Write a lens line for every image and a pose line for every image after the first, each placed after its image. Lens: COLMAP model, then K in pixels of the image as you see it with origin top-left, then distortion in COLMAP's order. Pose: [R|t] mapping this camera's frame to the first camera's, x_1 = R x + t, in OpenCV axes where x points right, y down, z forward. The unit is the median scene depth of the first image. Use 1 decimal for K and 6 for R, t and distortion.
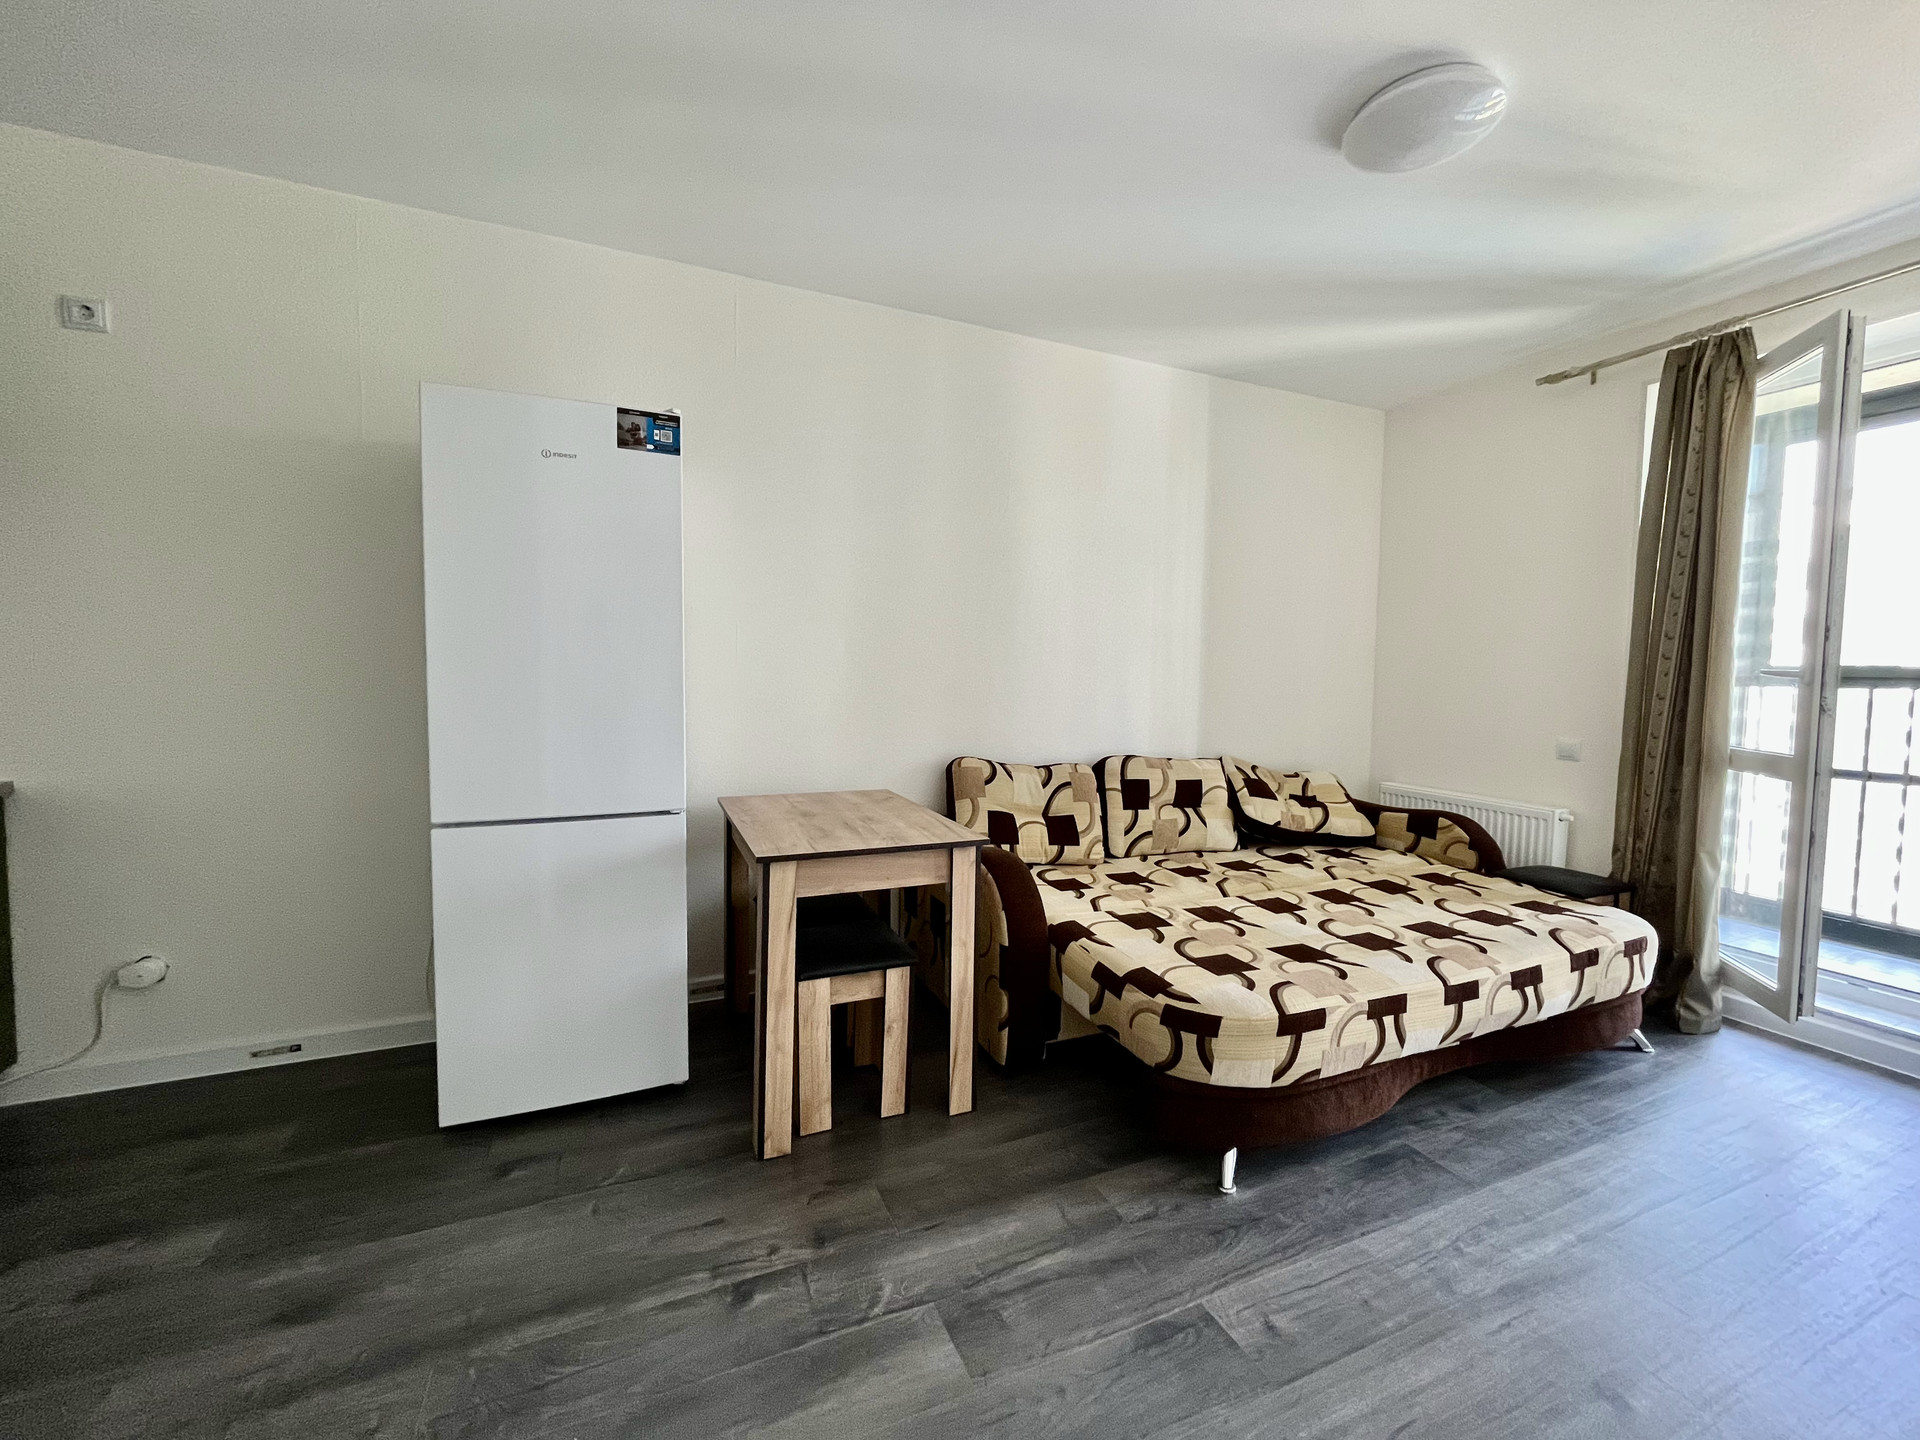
lens RADIAL K [[772.9, 0, 959.4], [0, 772.9, 713.4], [0, 0, 1]] dist [-0.003279, -0.000657]
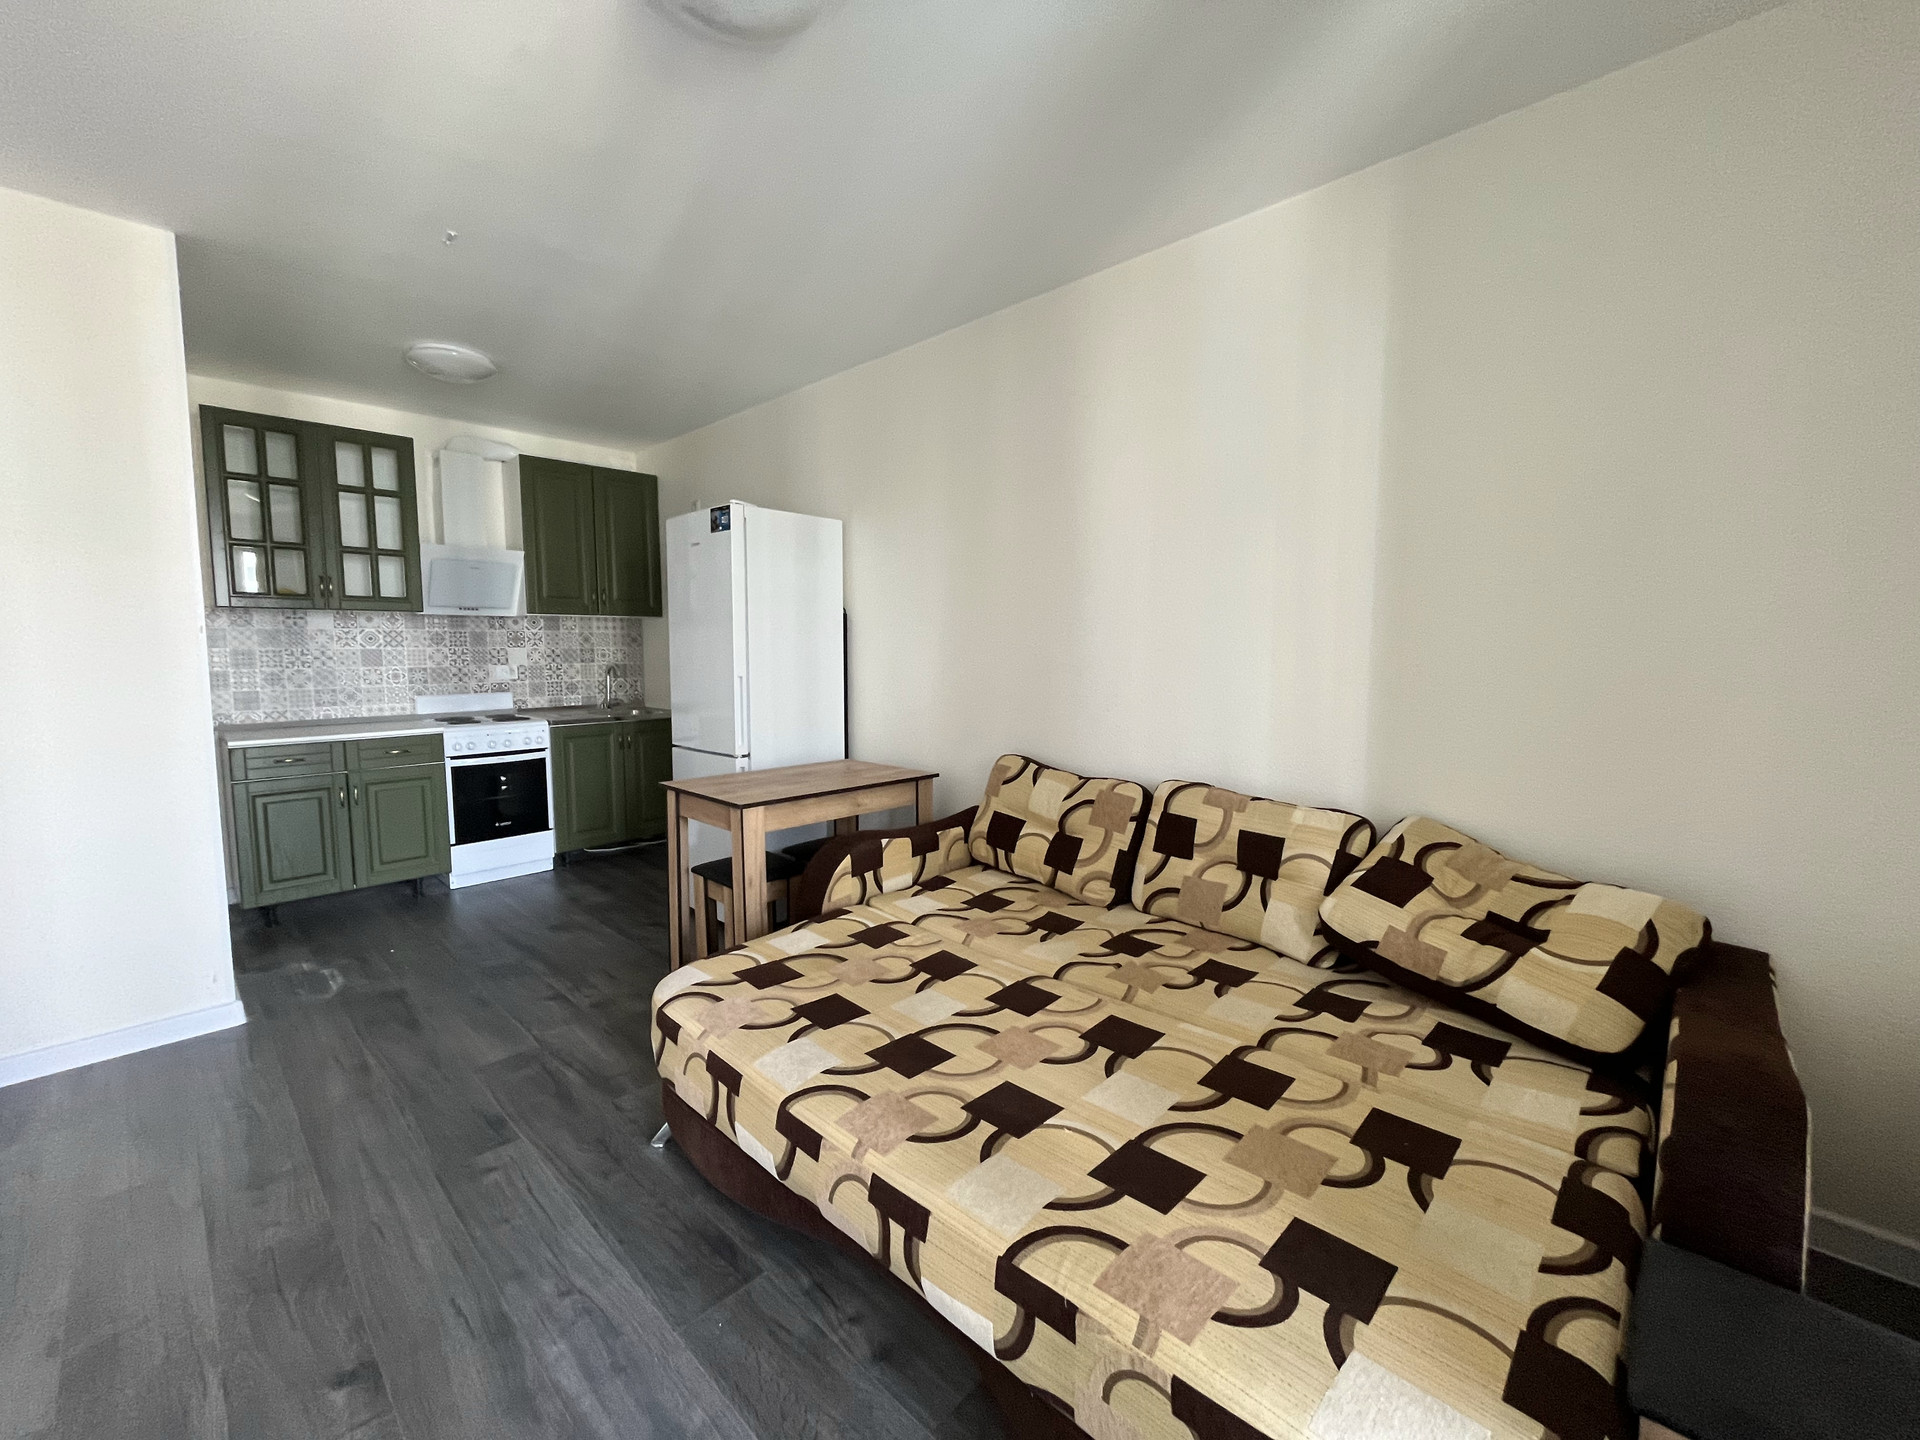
lens RADIAL K [[772.9, 0, 959.5], [0, 772.9, 715.6], [0, 0, 1]] dist [-0.003279, -0.000657]
pose [[0.391091, 0.064602, -0.918082, 1.299982], [-0.043981, 0.997706, 0.051469, -0.059182], [0.919300, 0.020249, 0.393035, 0.830884]]
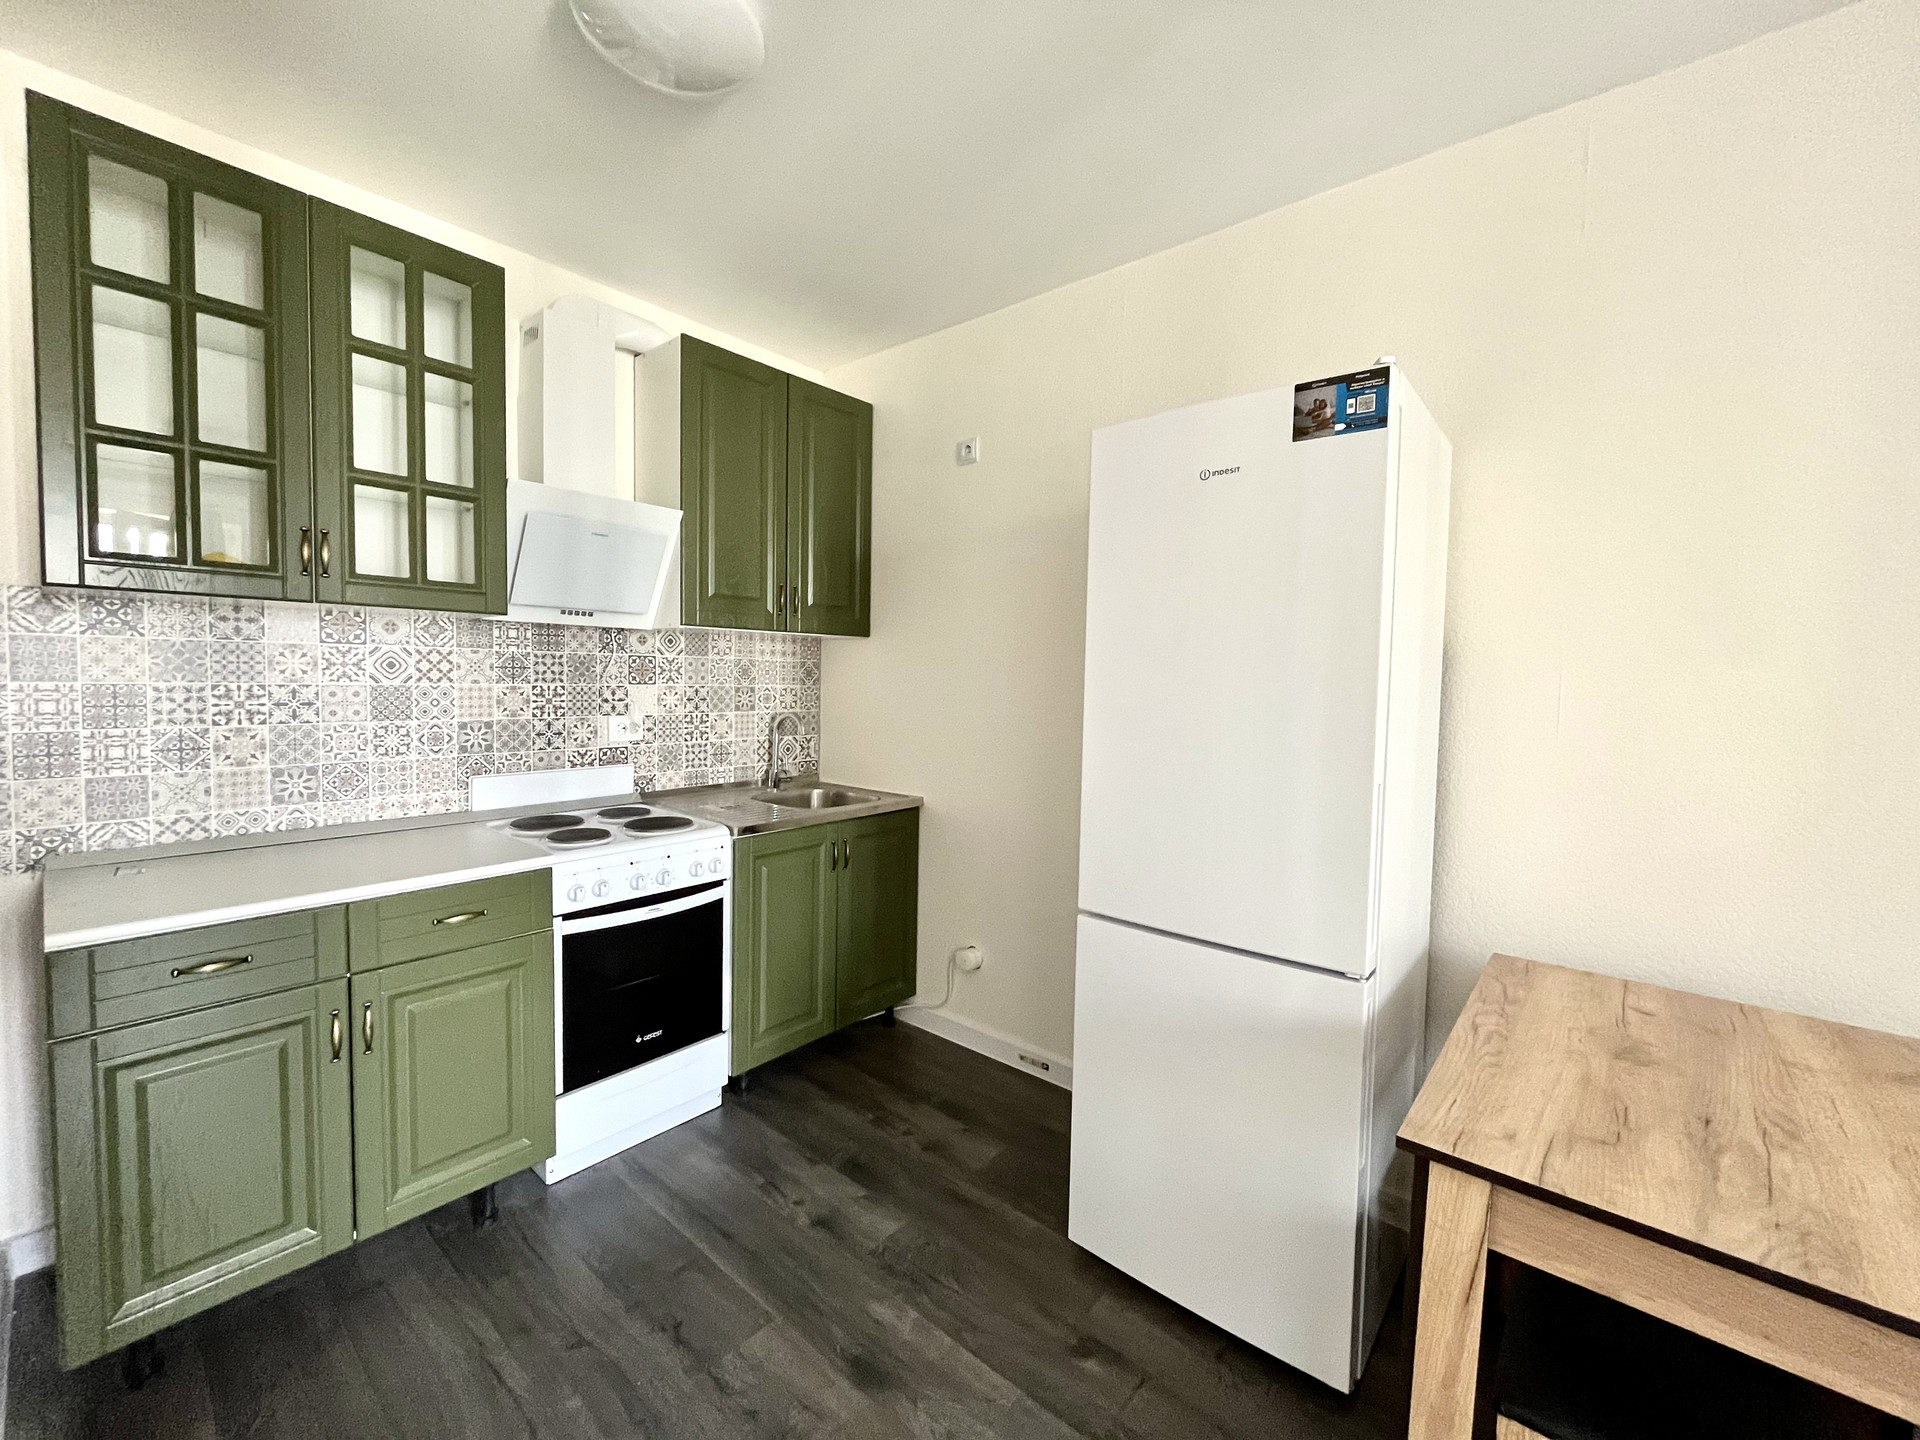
lens RADIAL K [[772.9, 0, 957.0], [0, 772.9, 714.1], [0, 0, 1]] dist [-0.003279, -0.000657]
pose [[0.443091, 0.036842, -0.895719, 0.061786], [-0.063524, 0.997934, 0.009622, -0.081506], [0.894223, 0.052636, 0.444516, 0.417068]]
